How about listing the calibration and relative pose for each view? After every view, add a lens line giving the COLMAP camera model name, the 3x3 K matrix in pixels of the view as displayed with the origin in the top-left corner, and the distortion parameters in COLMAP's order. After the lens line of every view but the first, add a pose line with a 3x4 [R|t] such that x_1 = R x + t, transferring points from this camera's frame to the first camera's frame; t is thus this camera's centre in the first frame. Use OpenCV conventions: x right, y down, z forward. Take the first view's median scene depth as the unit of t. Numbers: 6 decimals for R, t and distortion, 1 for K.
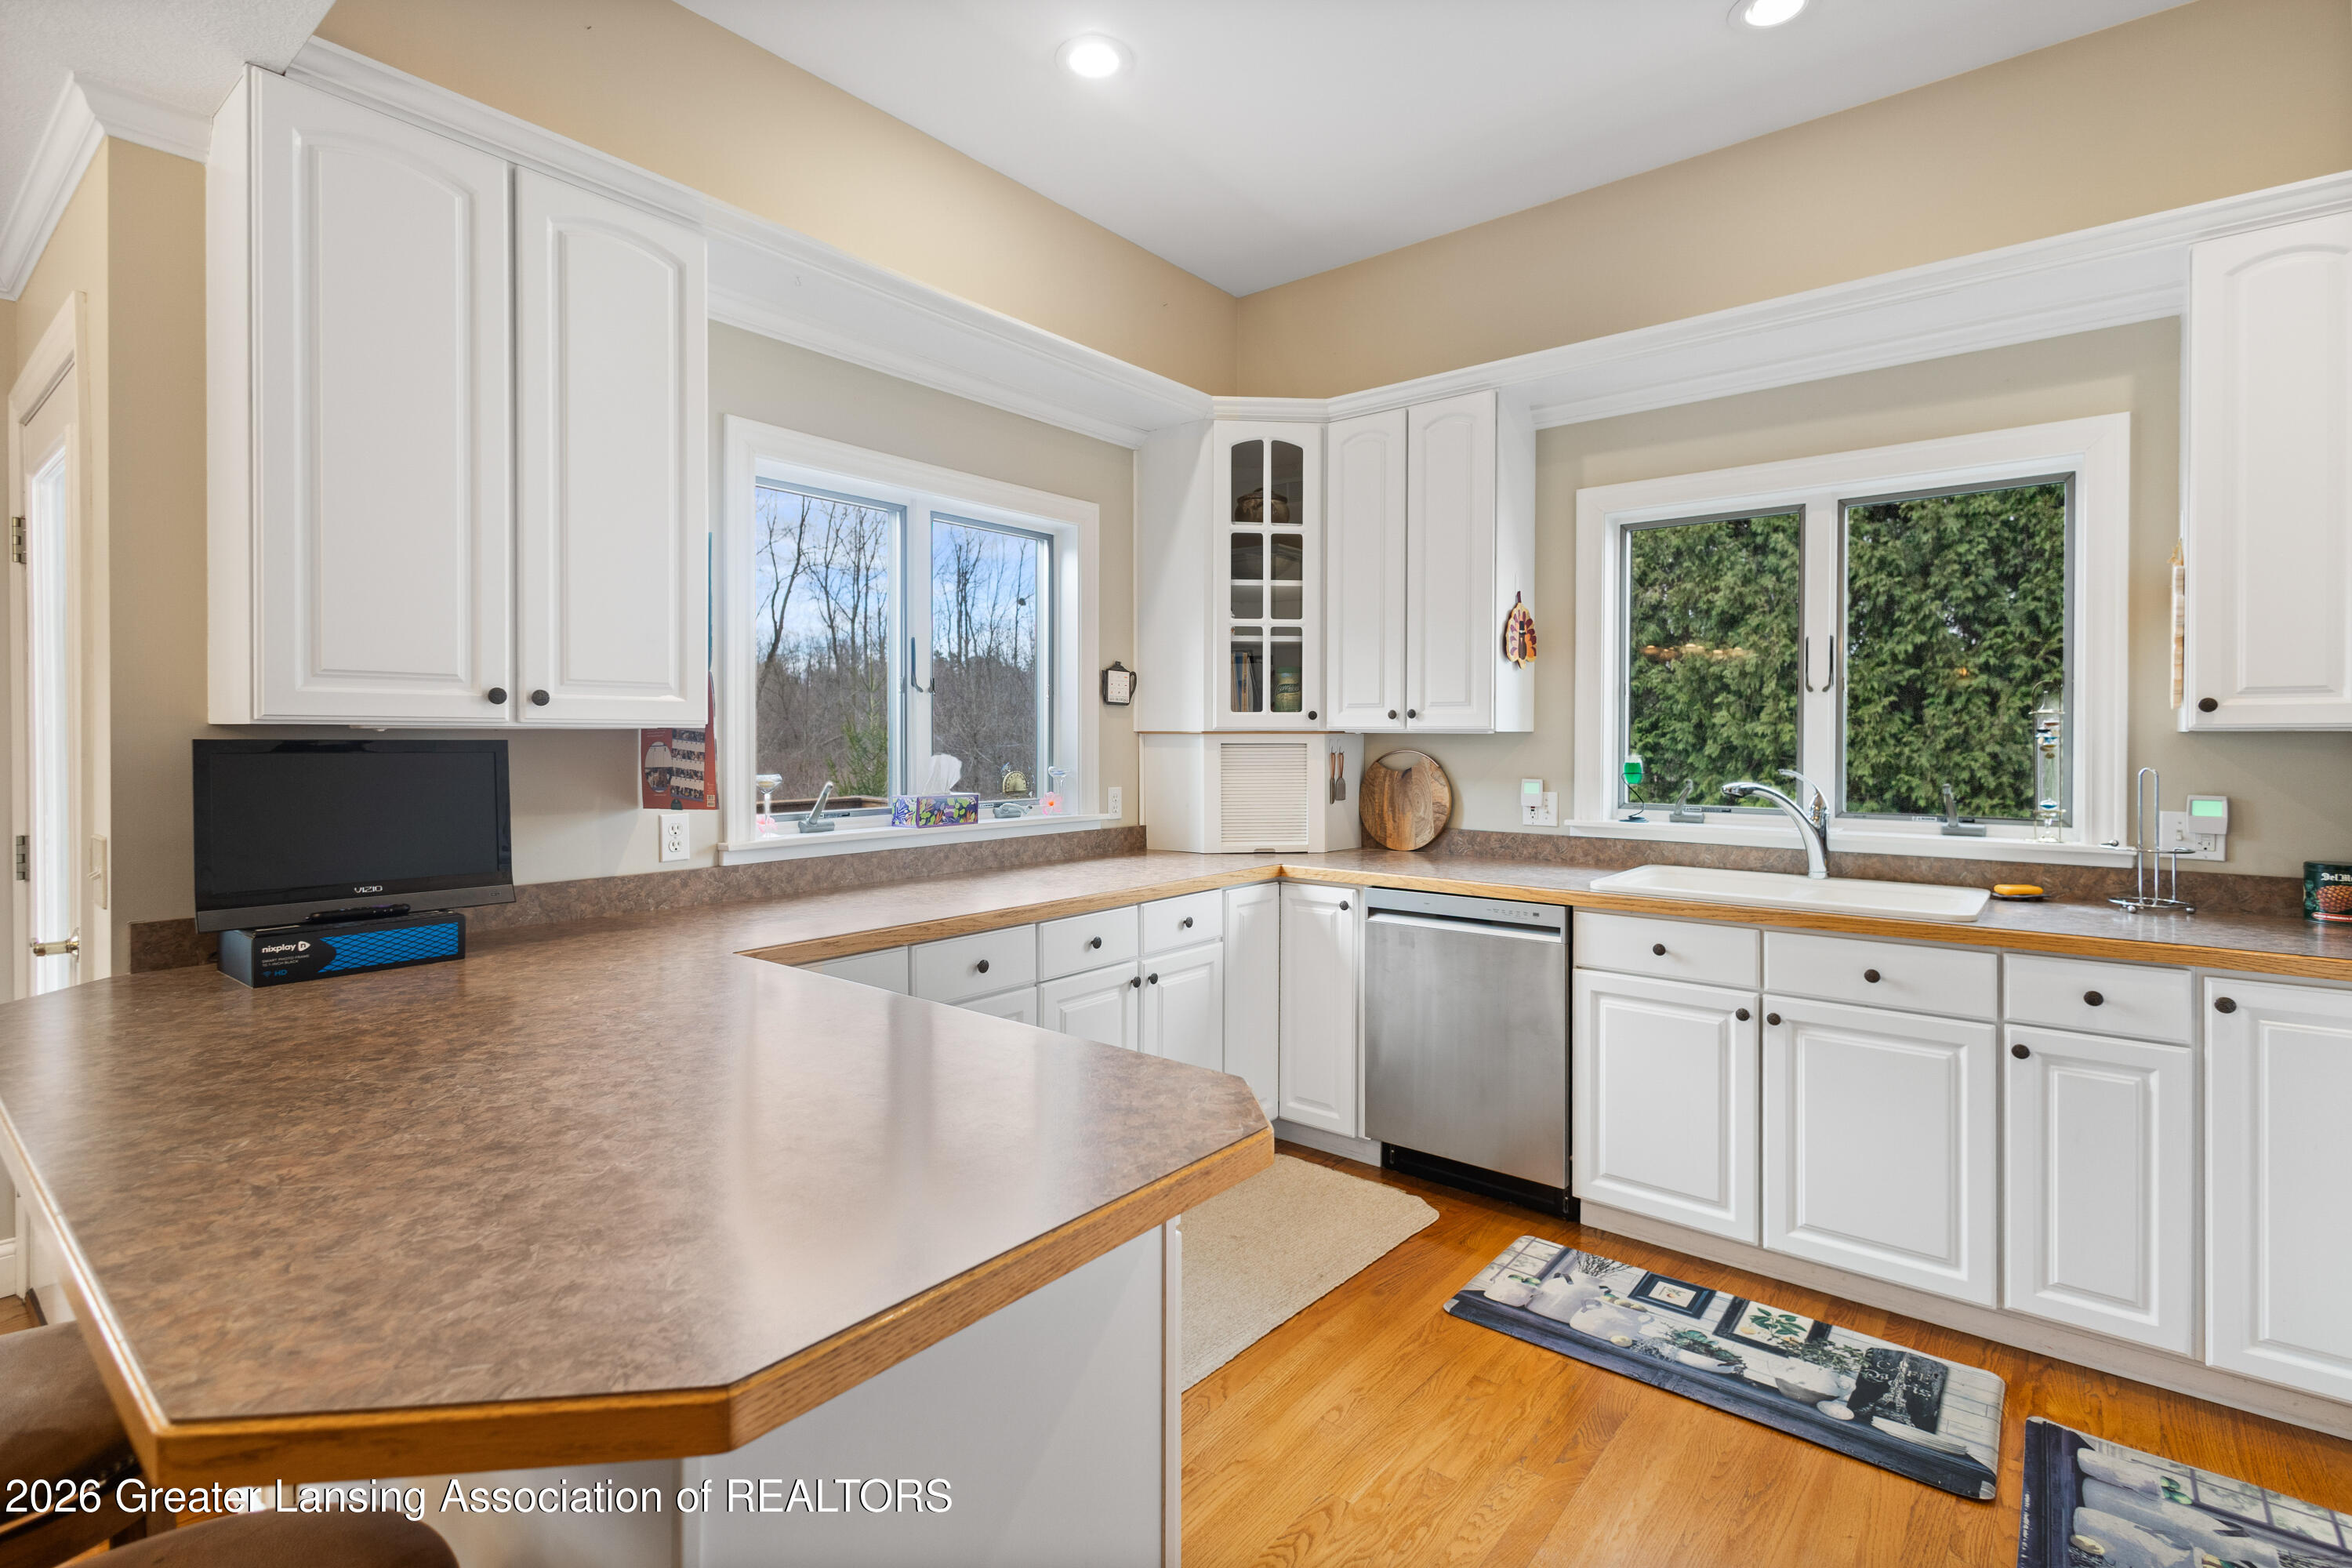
lens RADIAL K [[1091.5, 0, 1188.2], [0, 1091.5, 749.4], [0, 0, 1]] dist [0.003895, -0.000303]
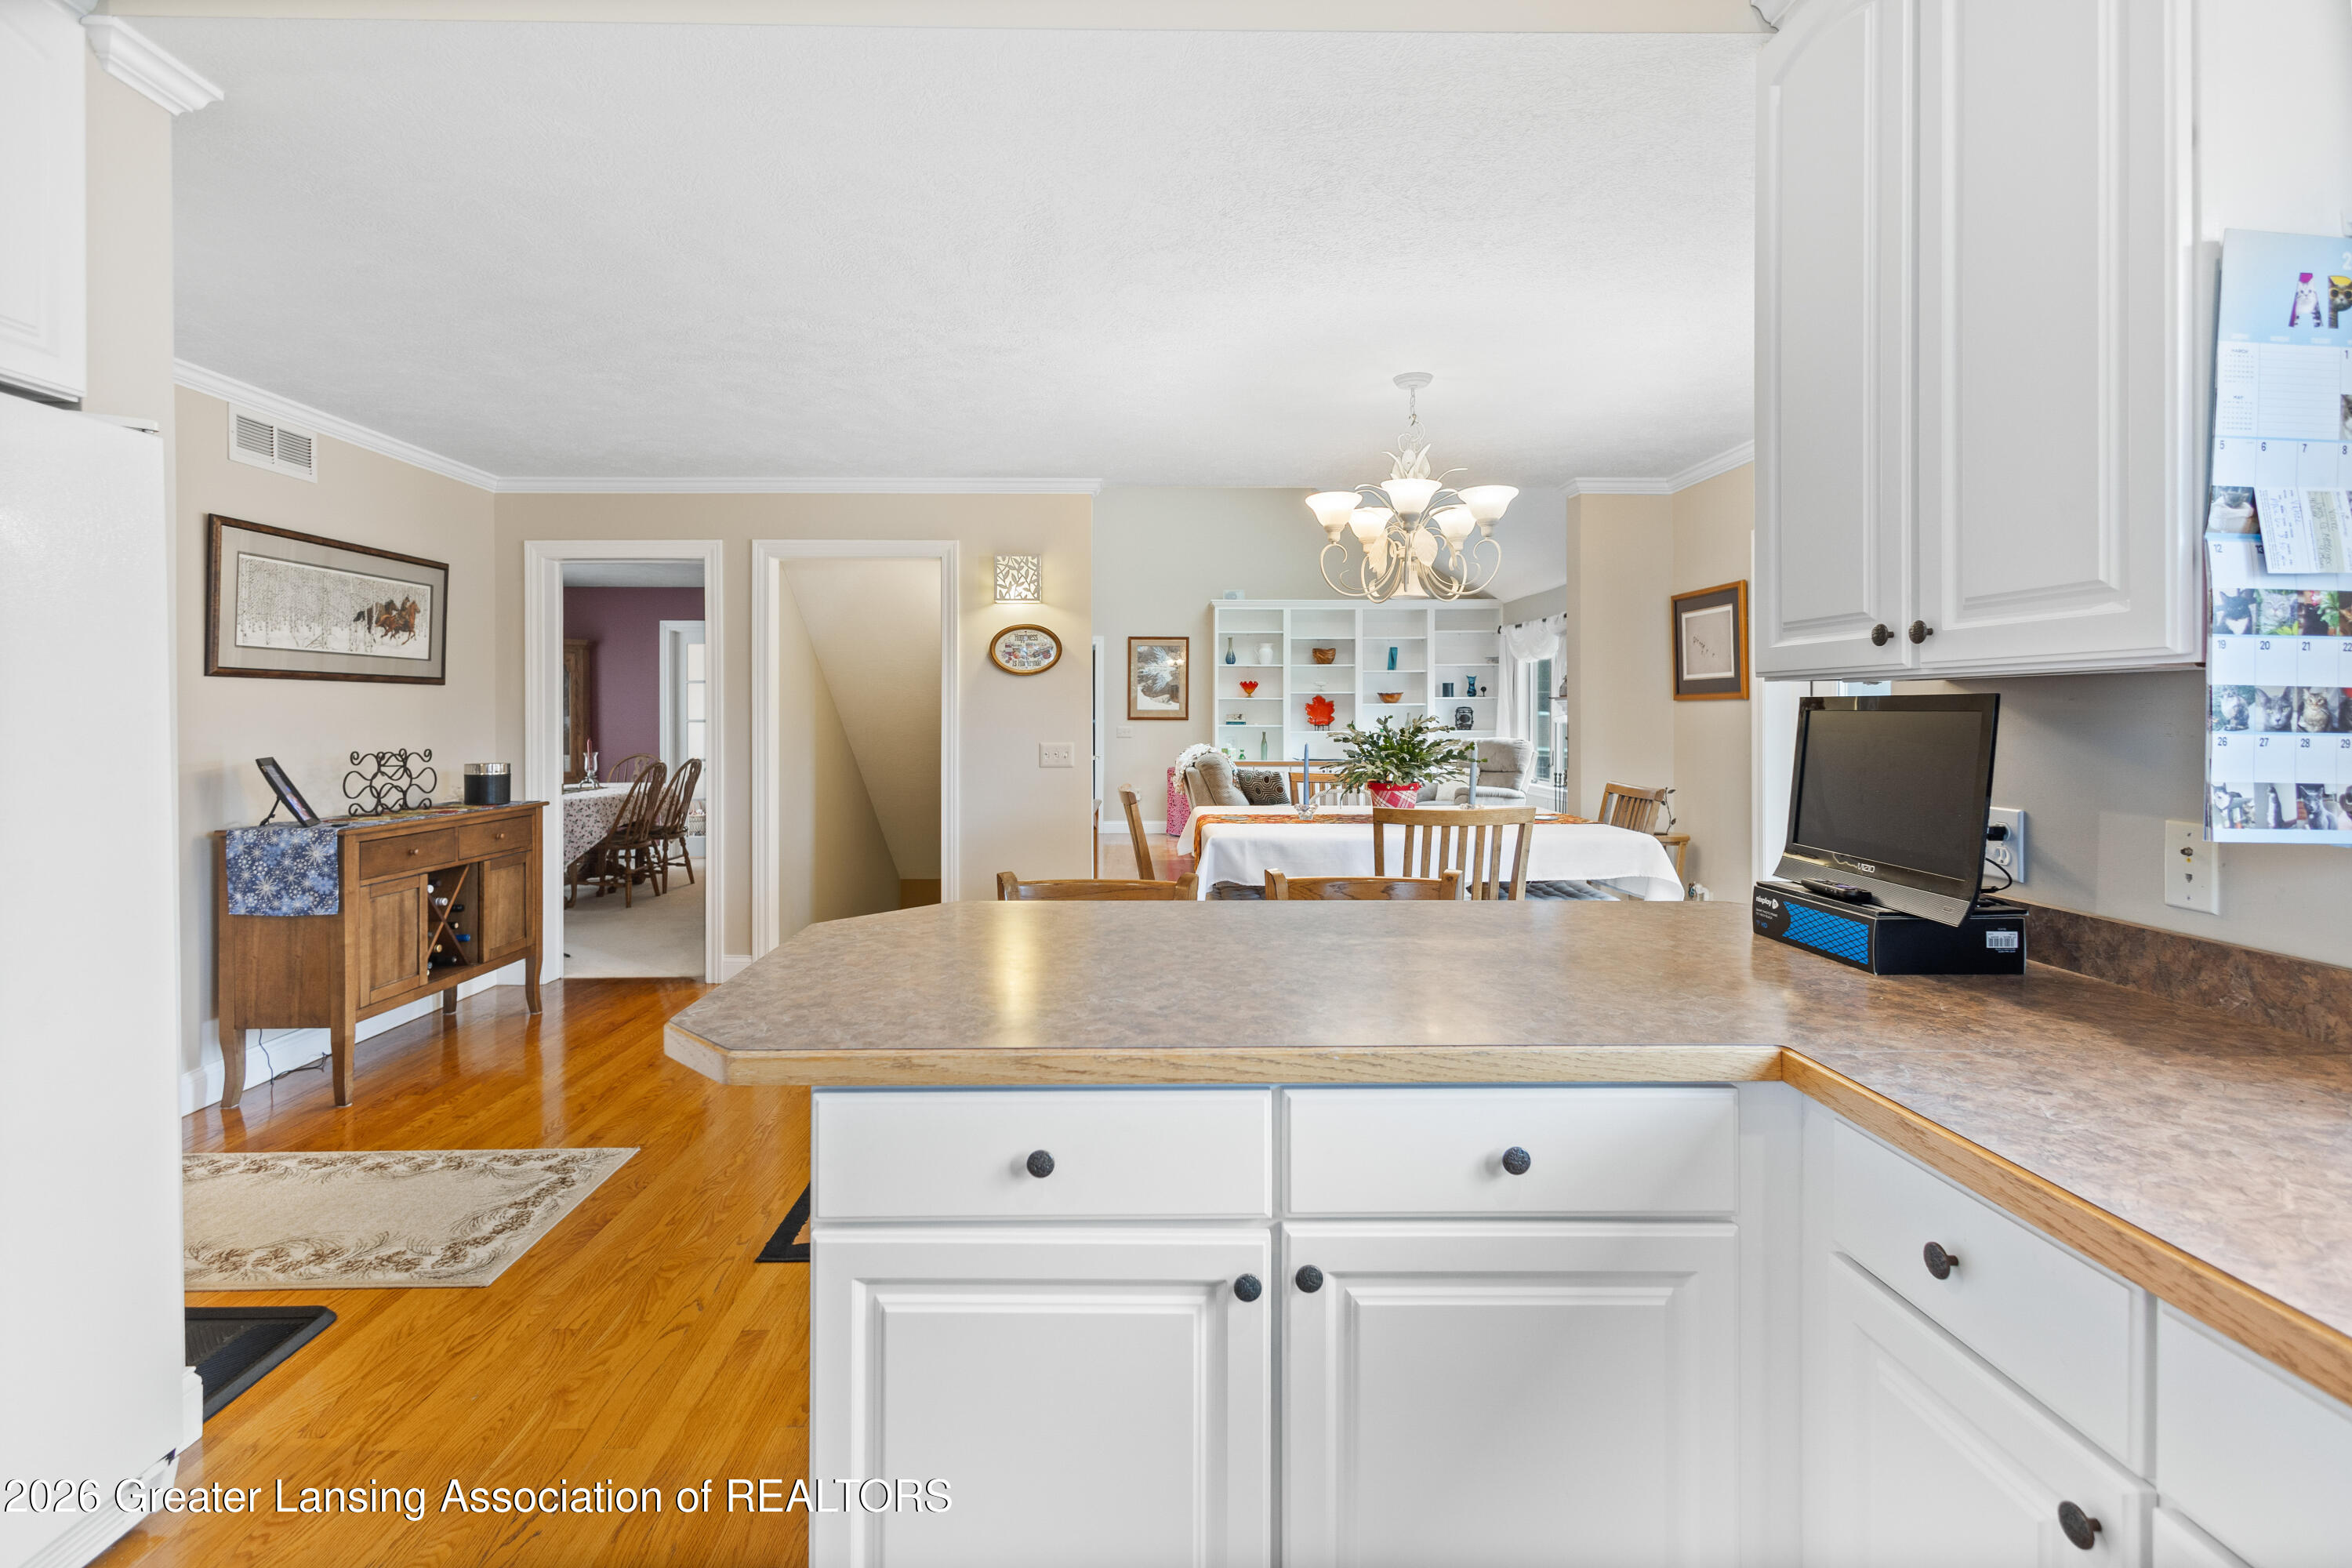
lens RADIAL K [[1127.5, 0, 1148.5], [0, 1127.5, 714.9], [0, 0, 1]] dist [0.015443, -0.006118]
pose [[-0.775954, 0.000371, -0.630790, 0.156615], [-0.007788, 0.999918, 0.010169, 0.001204], [0.630742, 0.012803, -0.775887, 0.784040]]
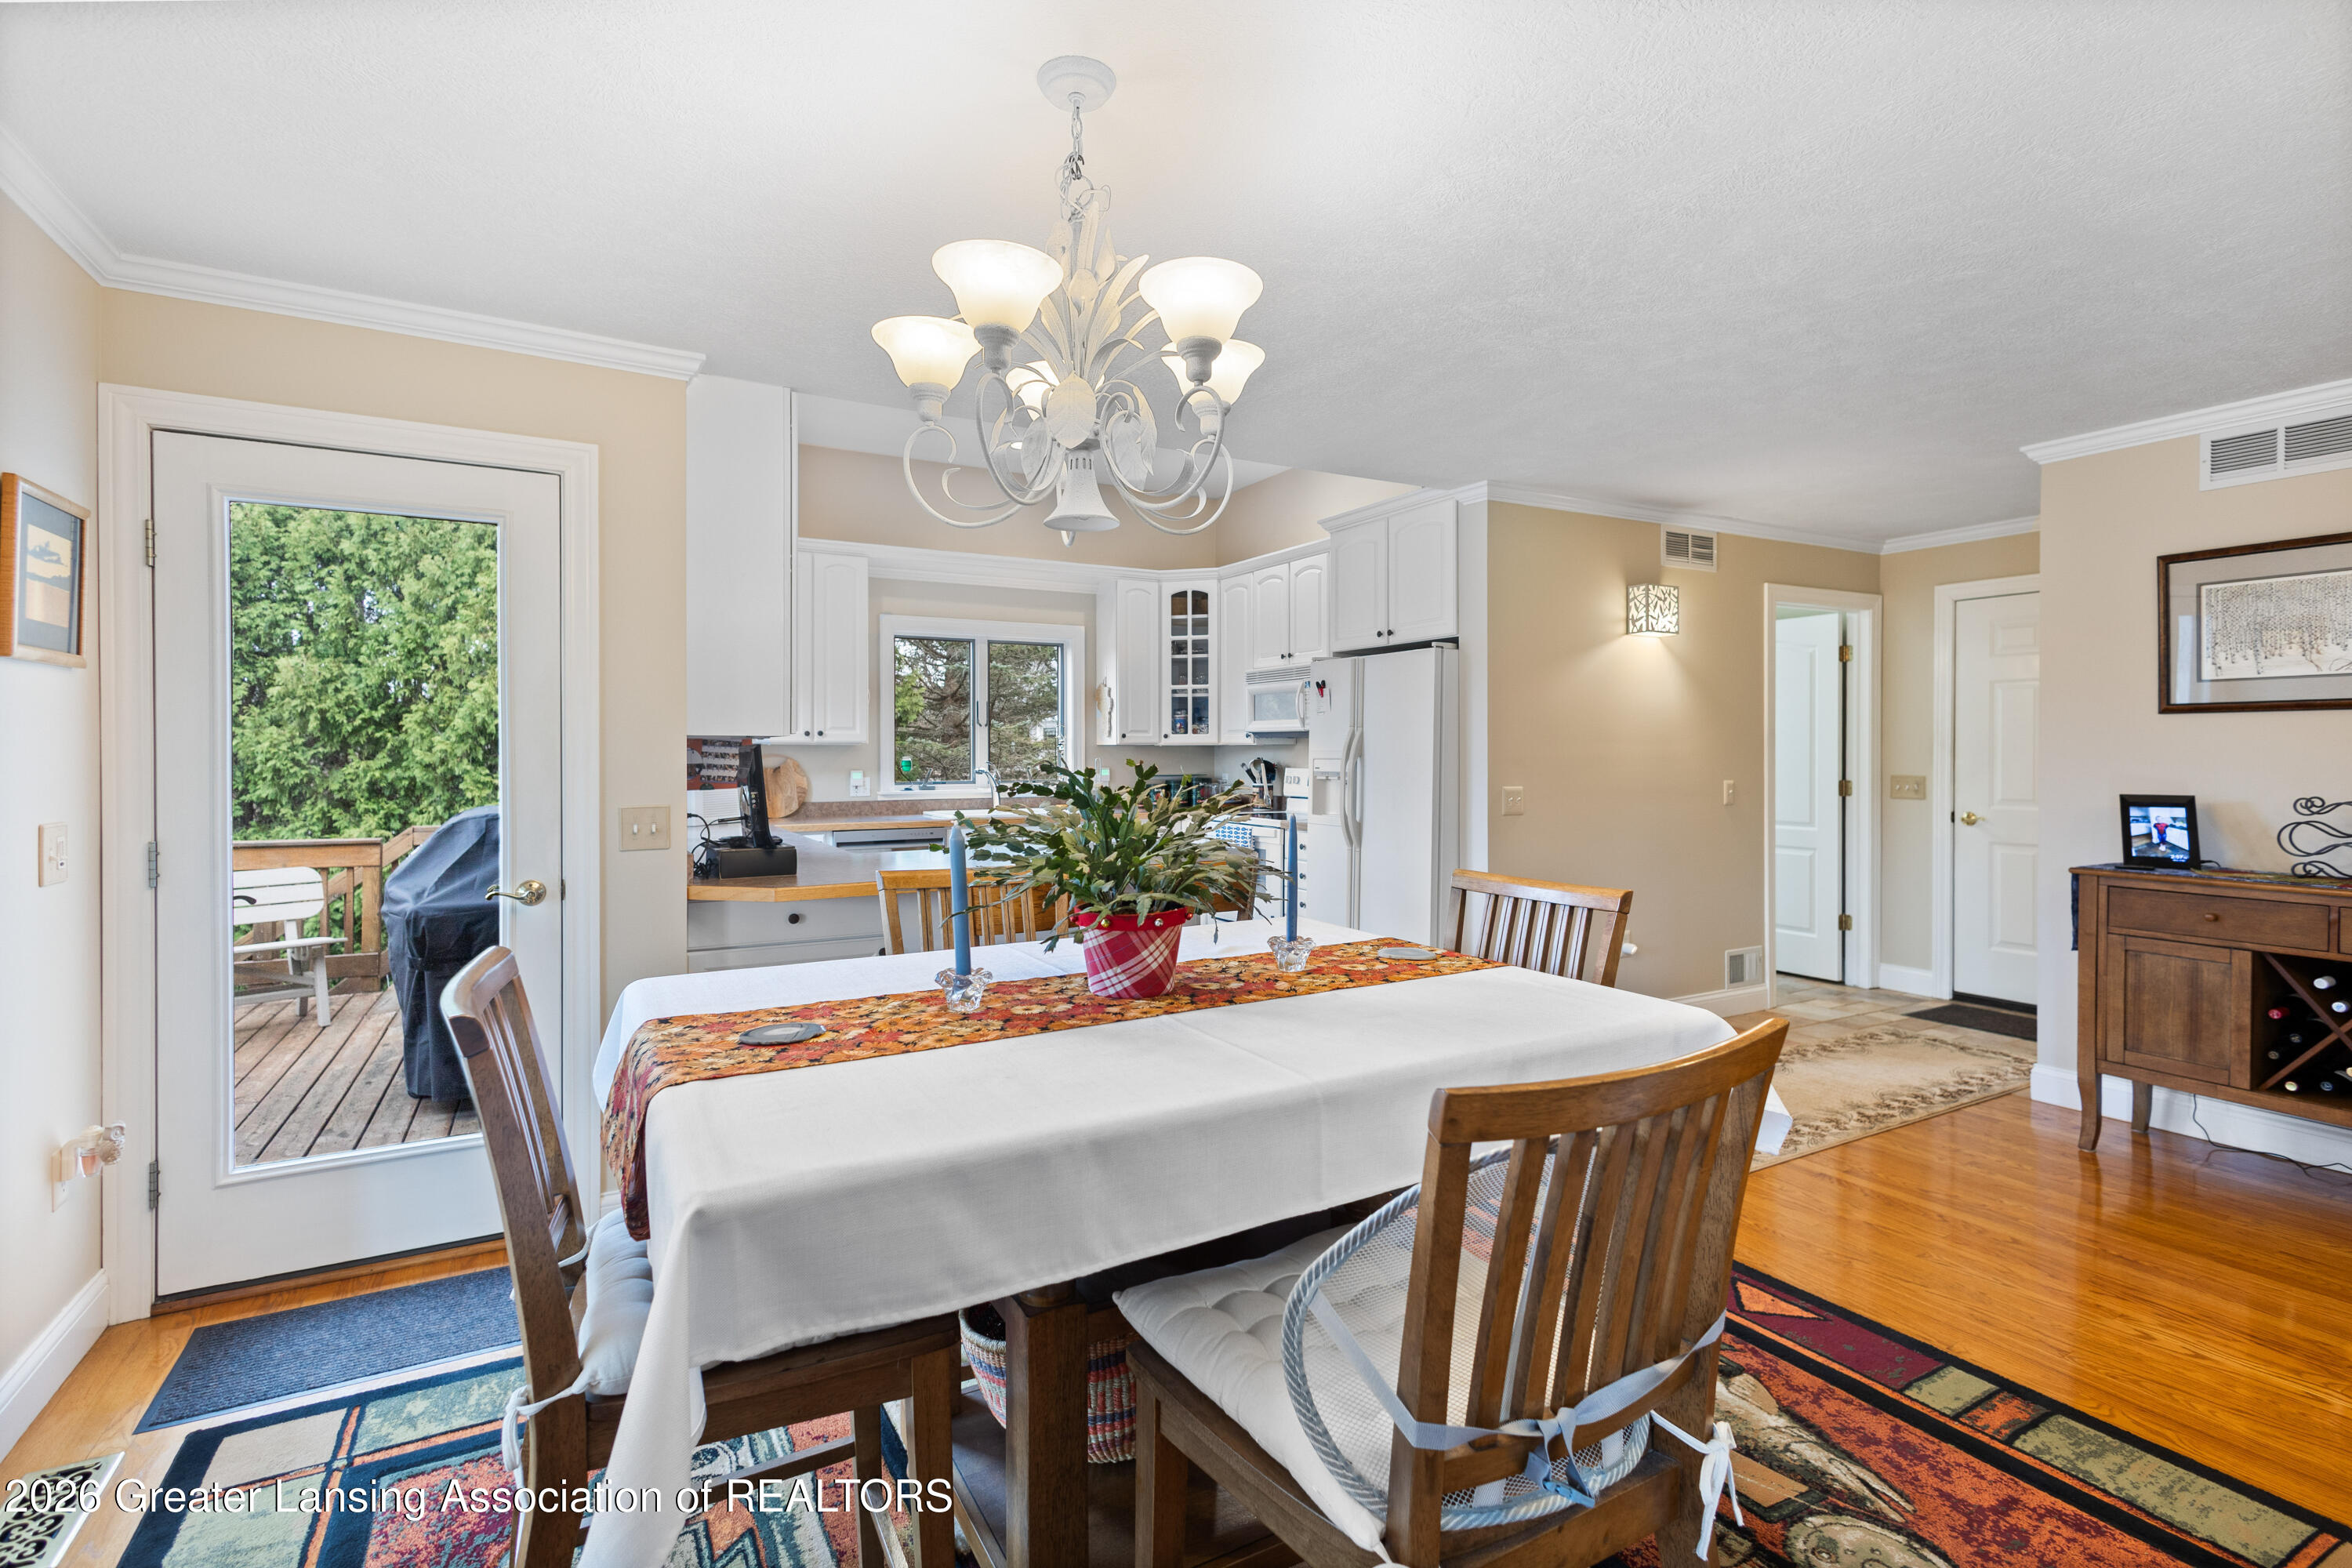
lens RADIAL K [[1067.2, 0, 1192.8], [0, 1067.2, 761.1], [0, 0, 1]] dist [0.007694, -0.000027]
pose [[0.366118, -0.010143, 0.930513, -1.231470], [0.013358, 0.999895, 0.005644, 0.010290], [-0.930472, 0.010363, 0.366215, -0.171687]]
